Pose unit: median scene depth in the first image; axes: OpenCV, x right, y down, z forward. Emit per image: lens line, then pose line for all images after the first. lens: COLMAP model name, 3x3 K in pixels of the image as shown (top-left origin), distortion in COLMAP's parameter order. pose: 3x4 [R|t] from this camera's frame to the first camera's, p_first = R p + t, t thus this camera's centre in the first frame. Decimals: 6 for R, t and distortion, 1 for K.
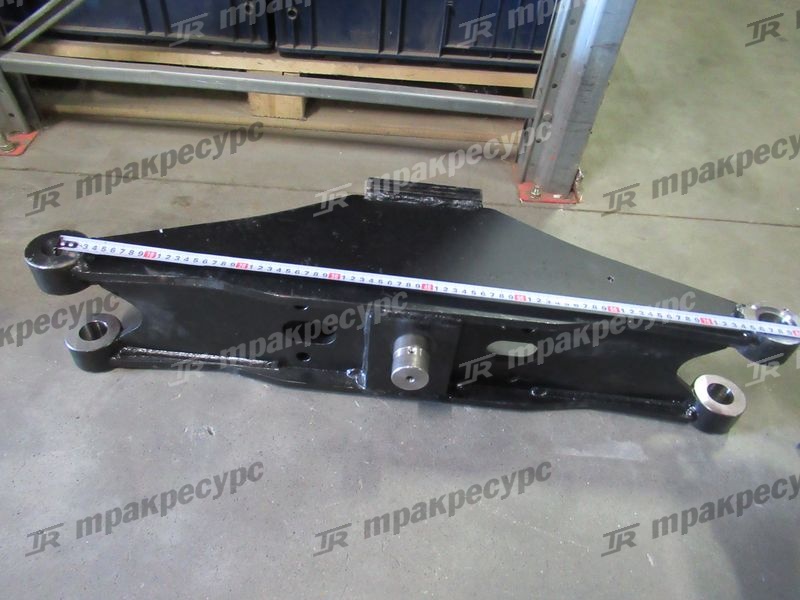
lens RADIAL K [[574.3, 0, 400.0], [0, 574.3, 300.0], [0, 0, 1]] dist [0.004778, 0.007175]
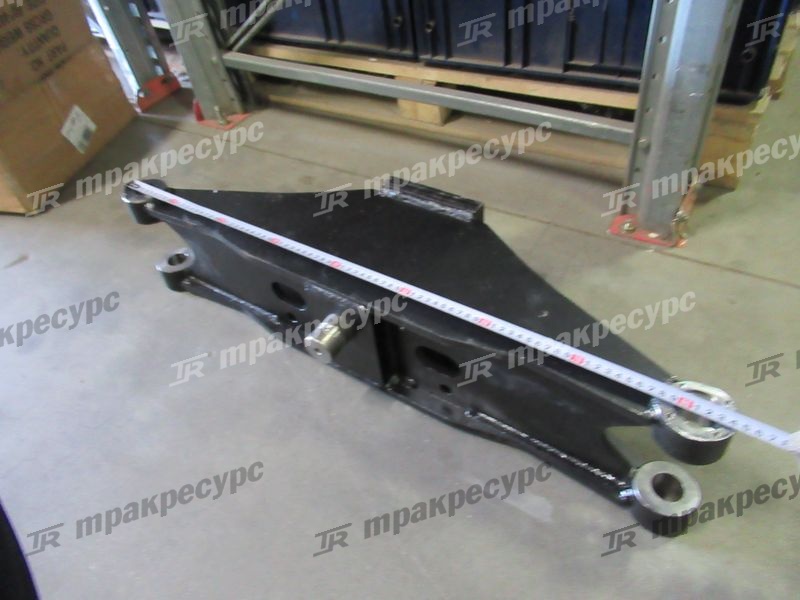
lens RADIAL K [[555.6, 0, 400.0], [0, 555.6, 300.0], [0, 0, 1]] dist [0.030970, -0.002003]
pose [[0.861649, 0.237481, -0.448512, 0.348679], [-0.244071, 0.968756, 0.044051, -0.026080], [0.444960, 0.071512, 0.892691, 0.059959]]
